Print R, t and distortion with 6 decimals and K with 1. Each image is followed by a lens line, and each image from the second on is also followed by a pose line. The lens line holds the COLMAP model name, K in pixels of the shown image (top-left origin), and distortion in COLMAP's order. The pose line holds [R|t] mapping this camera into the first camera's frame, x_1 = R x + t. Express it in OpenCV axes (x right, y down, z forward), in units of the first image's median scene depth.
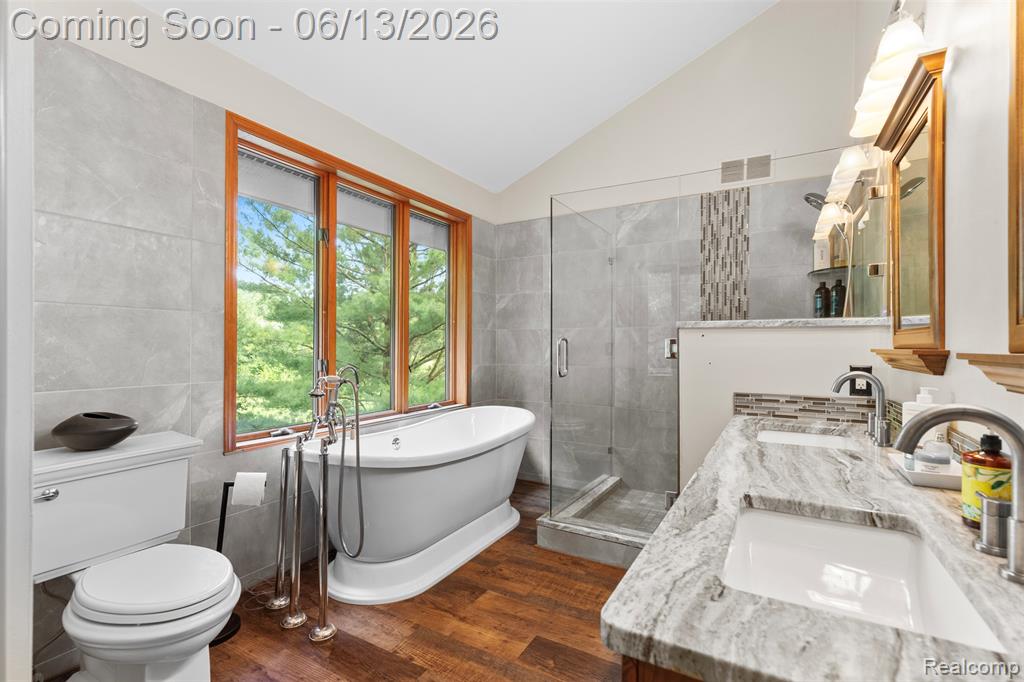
lens RADIAL K [[463.3, 0, 513.8], [0, 463.3, 341.5], [0, 0, 1]] dist [0.009277, 0.000367]
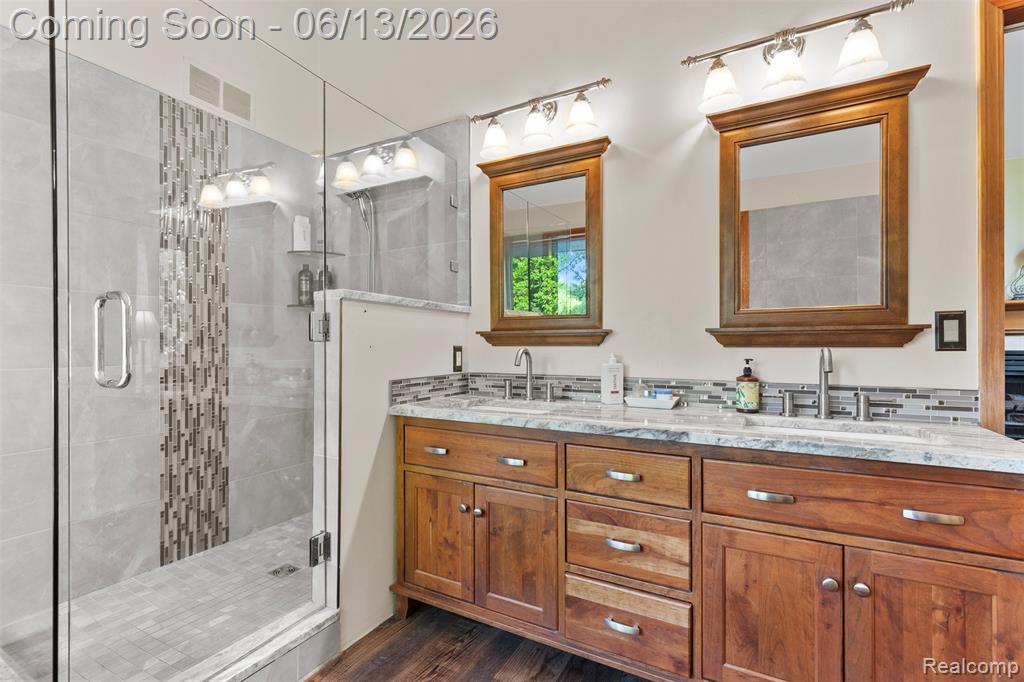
lens RADIAL K [[463.3, 0, 512.9], [0, 463.3, 346.5], [0, 0, 1]] dist [0.009277, 0.000367]
pose [[-0.012013, -0.004840, 0.999916, -0.389848], [-0.008748, 0.999951, 0.004735, 0.042532], [-0.999890, -0.008691, -0.012055, 0.800620]]
